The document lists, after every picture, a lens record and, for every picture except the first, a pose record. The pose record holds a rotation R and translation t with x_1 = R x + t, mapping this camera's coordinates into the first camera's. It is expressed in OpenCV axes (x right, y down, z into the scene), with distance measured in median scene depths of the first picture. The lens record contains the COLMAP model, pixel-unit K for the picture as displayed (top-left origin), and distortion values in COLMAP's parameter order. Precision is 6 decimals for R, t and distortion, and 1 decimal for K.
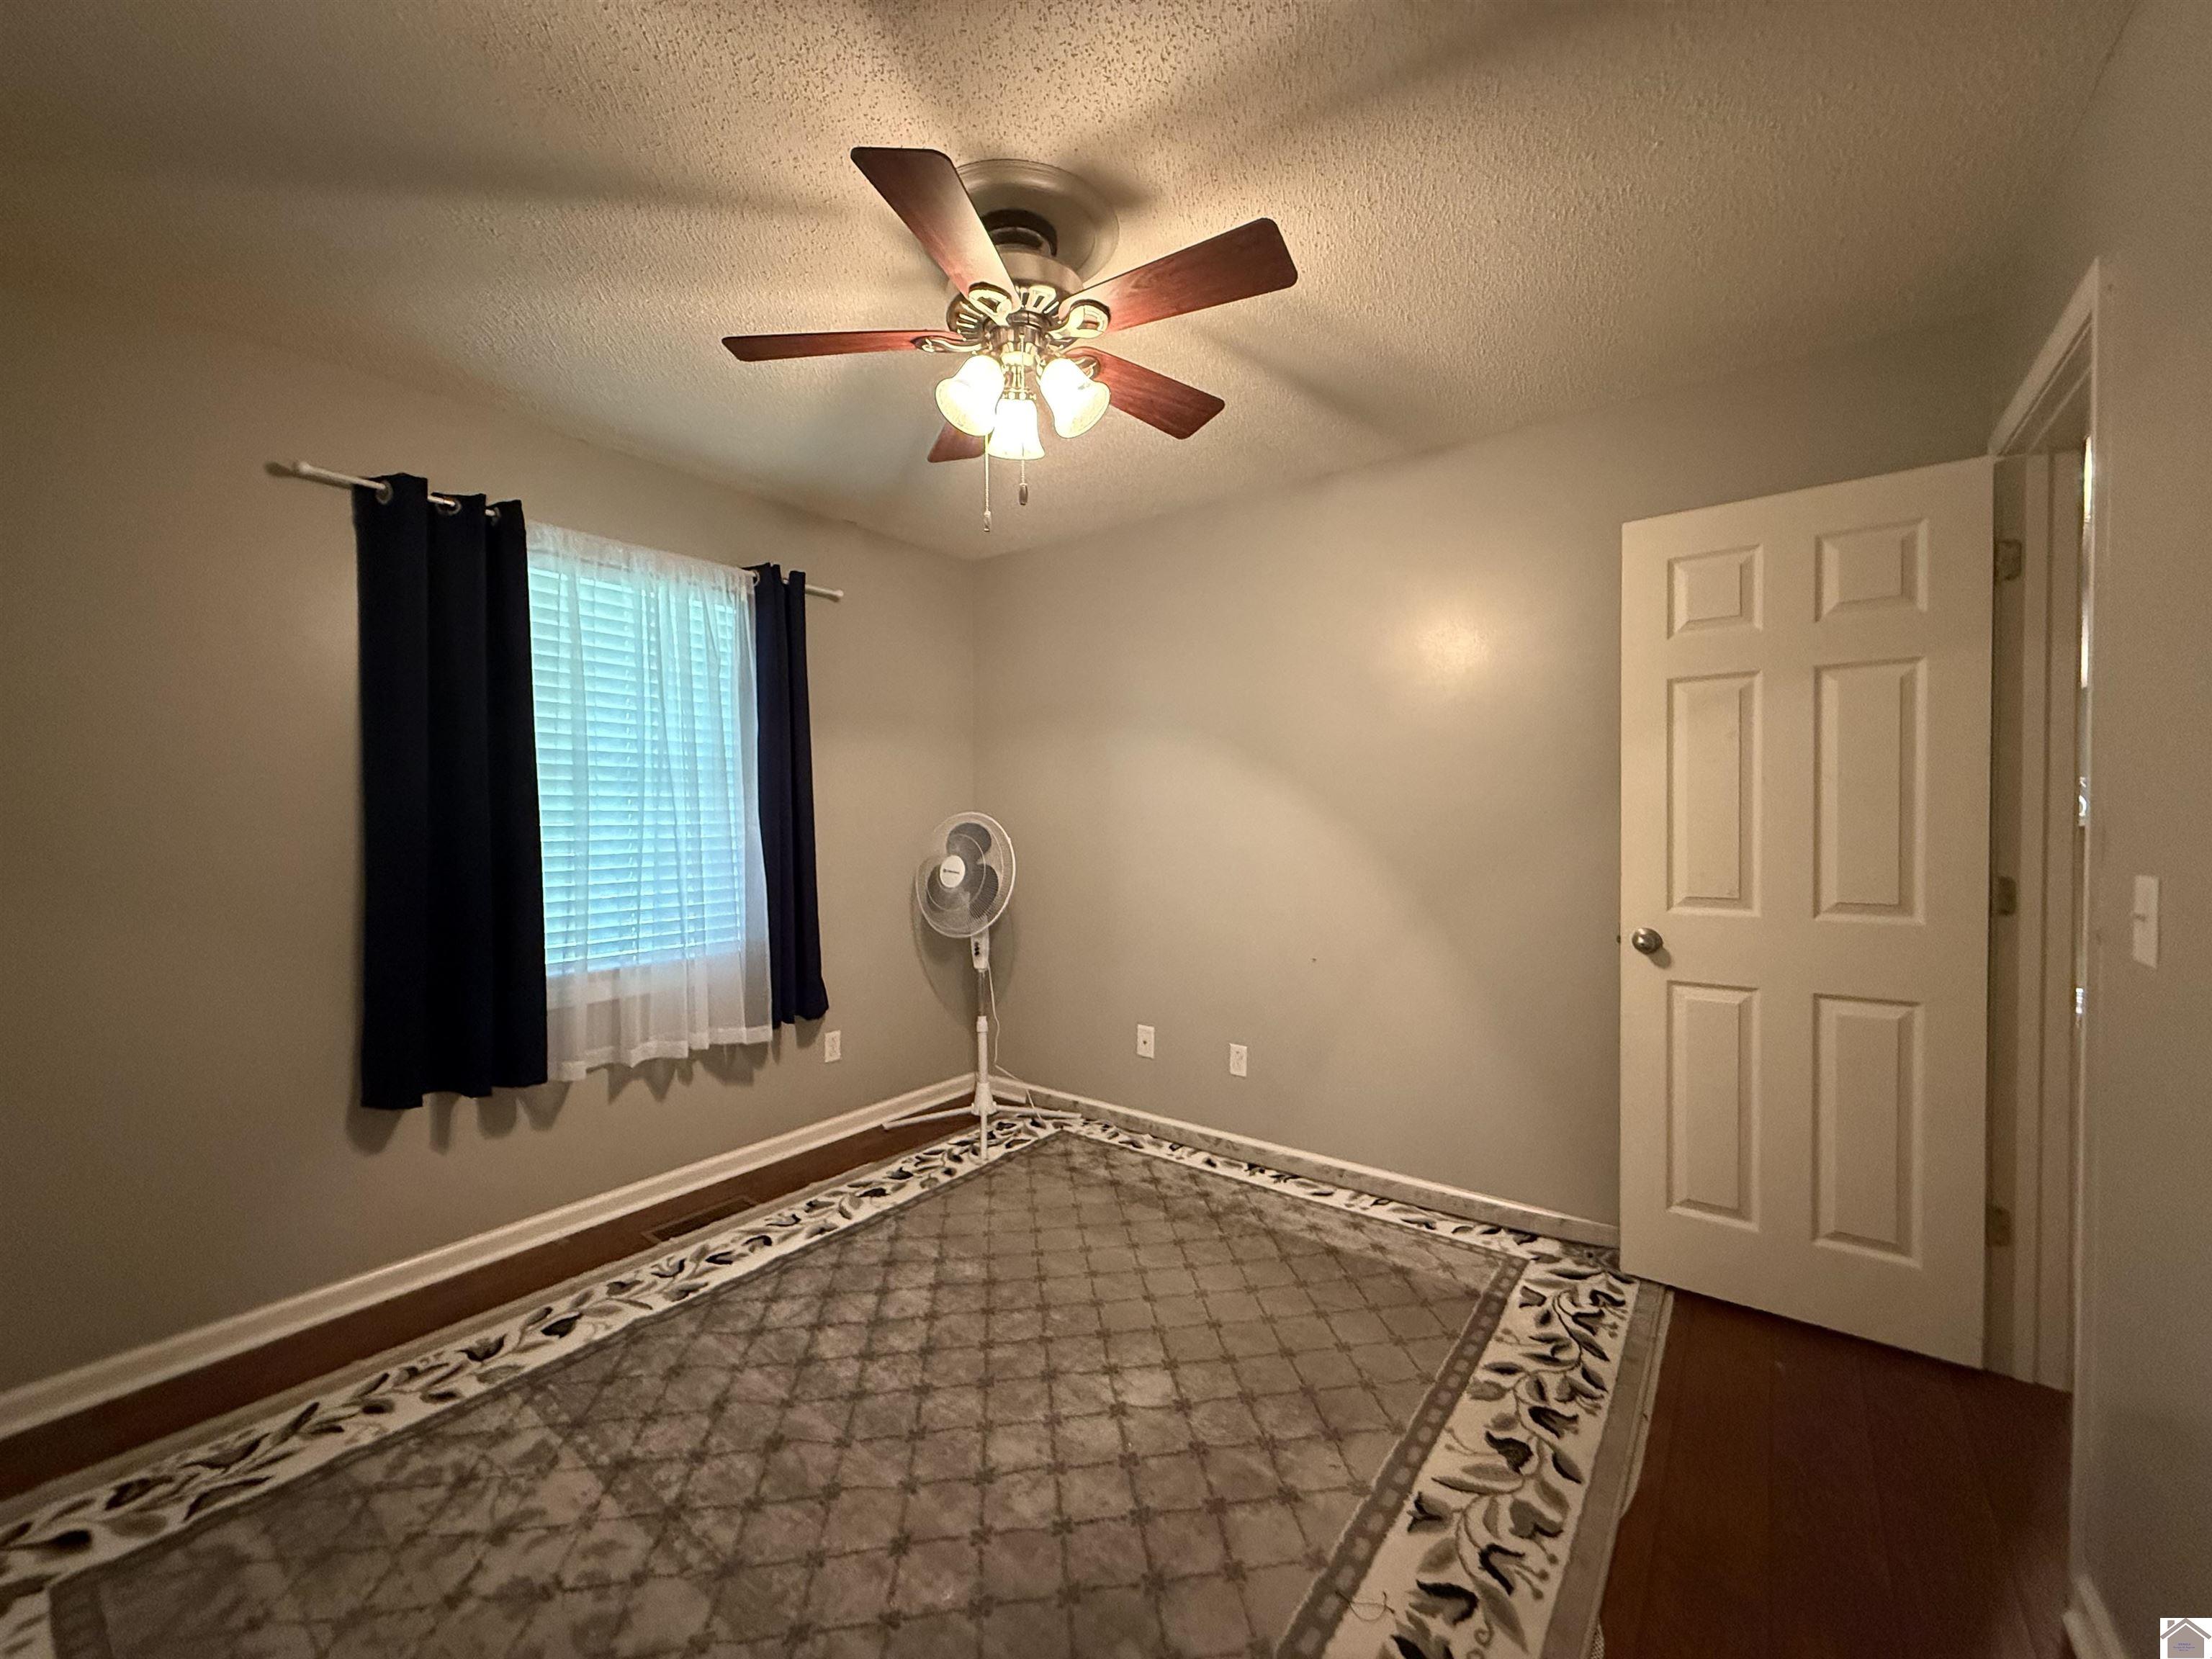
lens RADIAL K [[883.2, 0, 1102.9], [0, 883.2, 834.3], [0, 0, 1]] dist [0.000522, -0.000139]
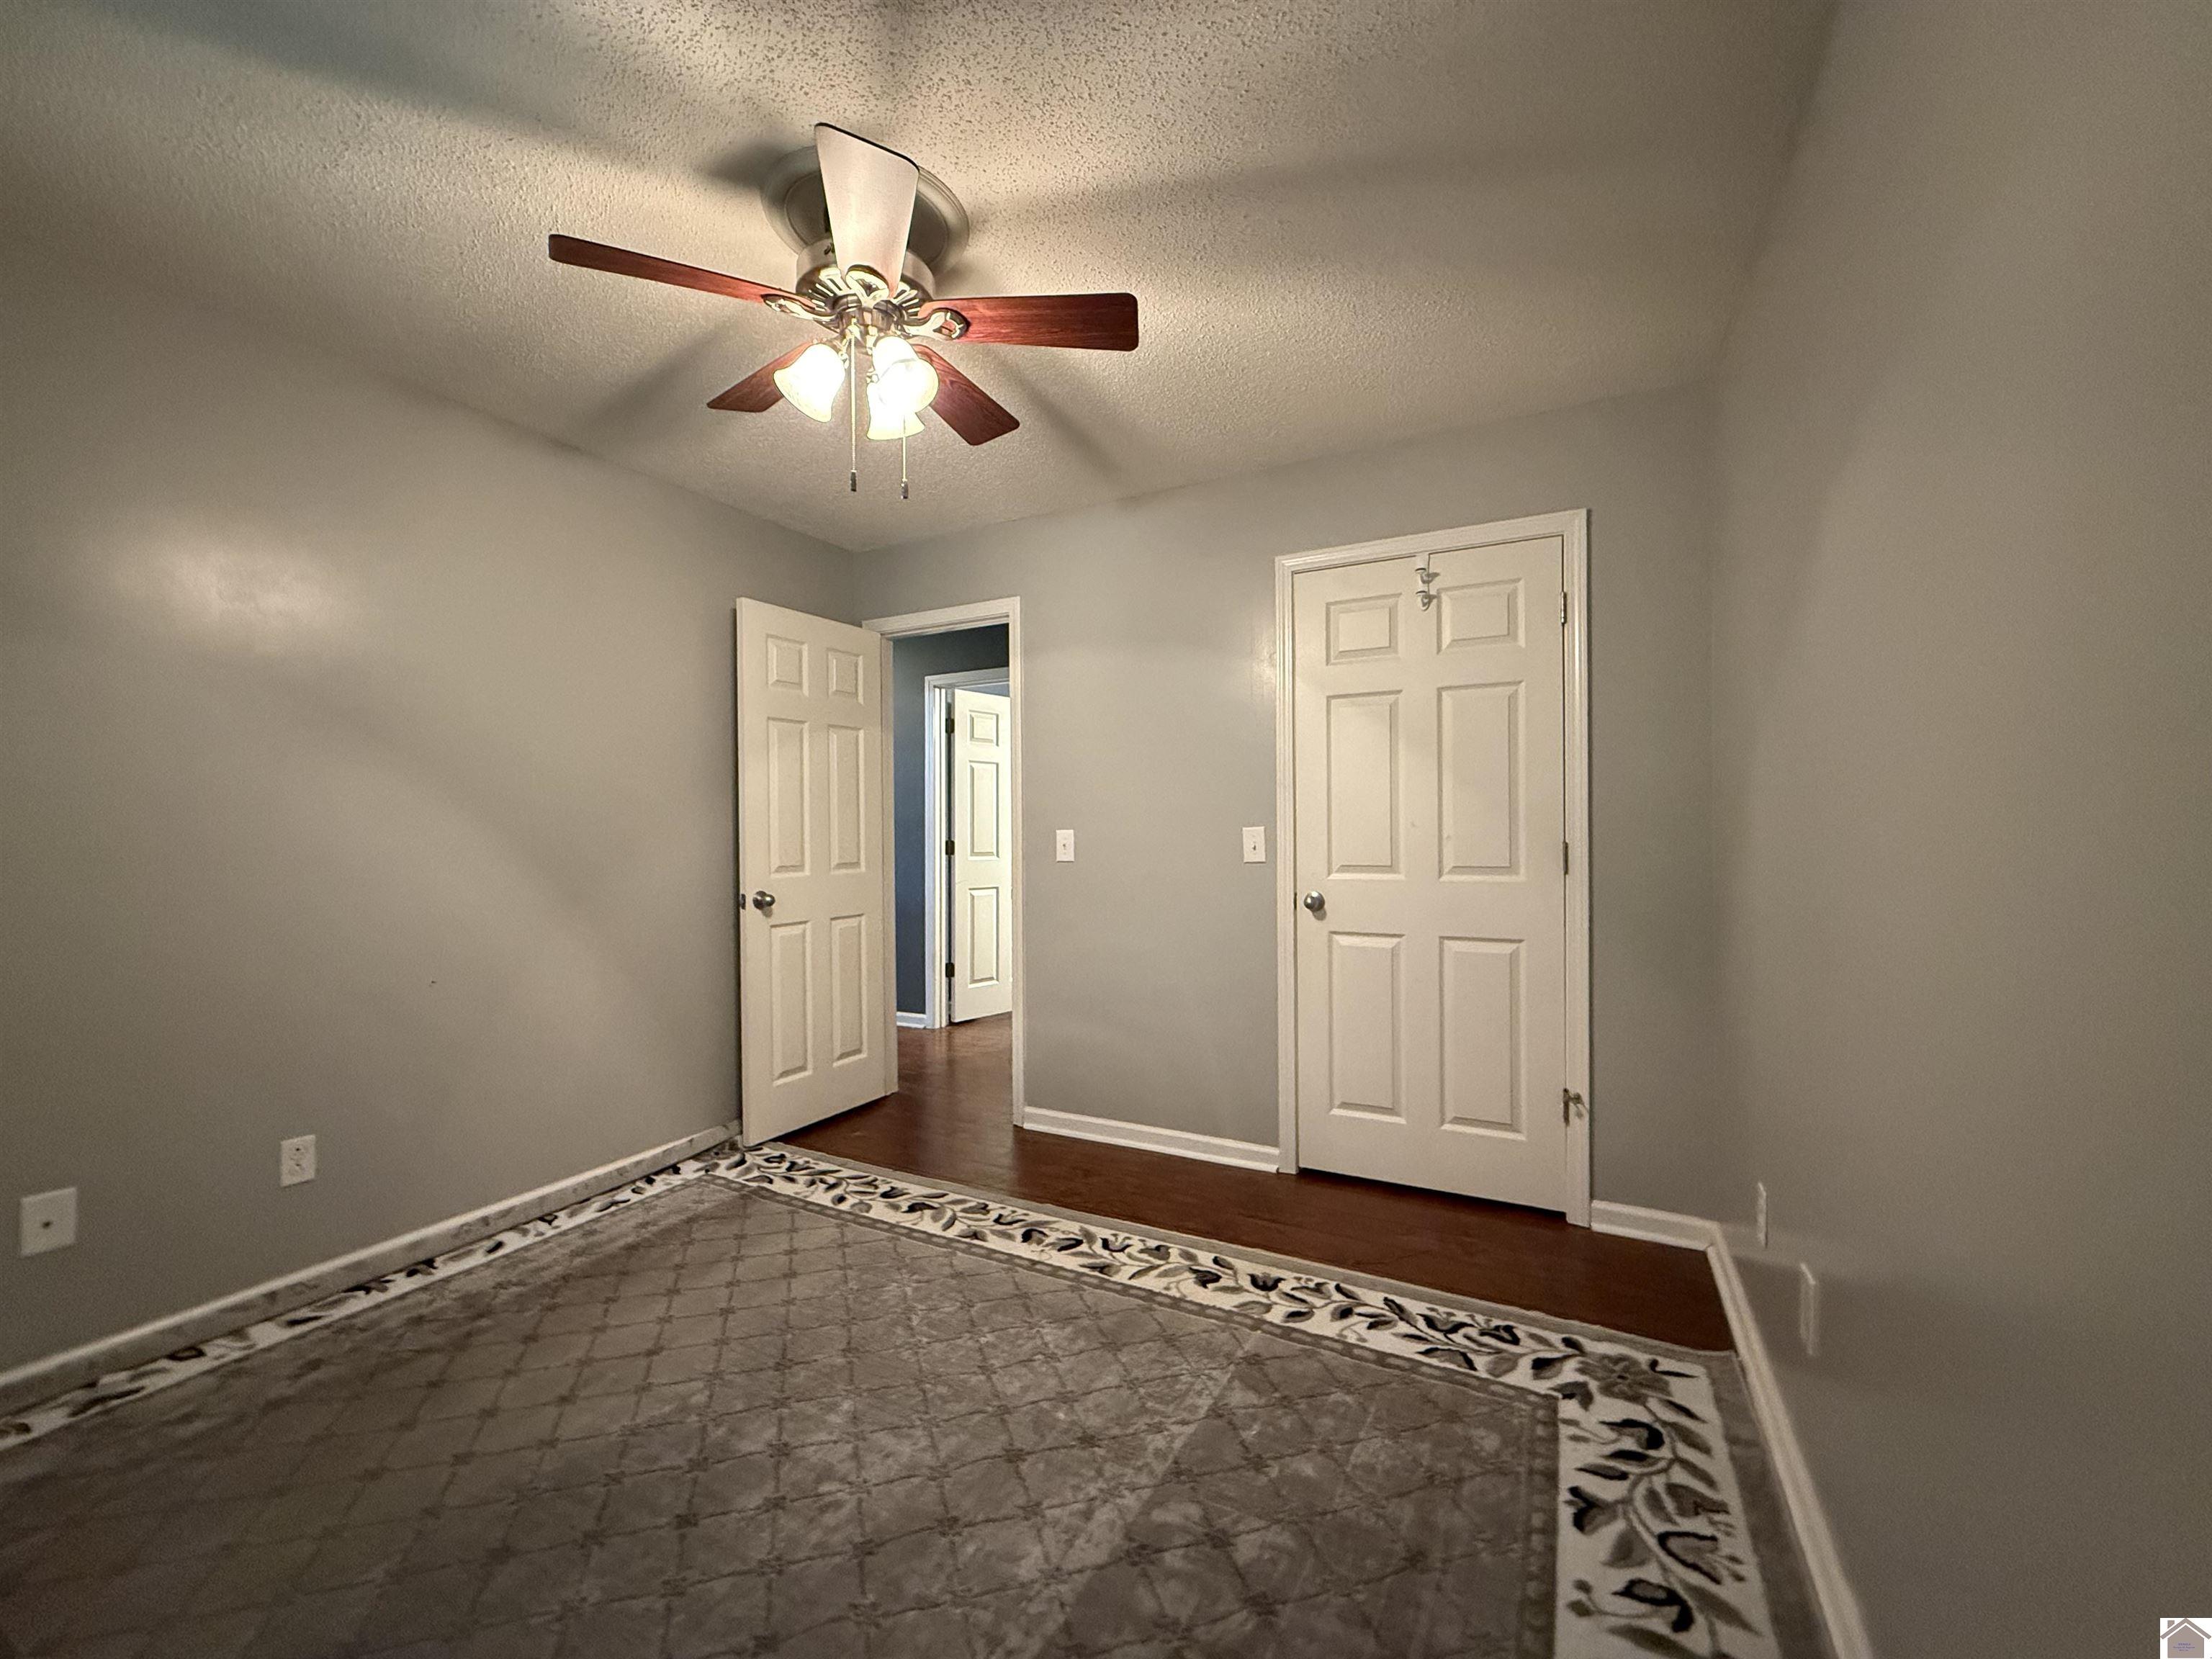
lens RADIAL K [[883.2, 0, 1102.9], [0, 883.2, 834.3], [0, 0, 1]] dist [0.000522, -0.000139]
pose [[-0.155999, 0.004505, 0.987747, -0.790753], [0.029867, 0.999554, 0.000159, 0.029719], [-0.987306, 0.029526, -0.156064, 0.624080]]
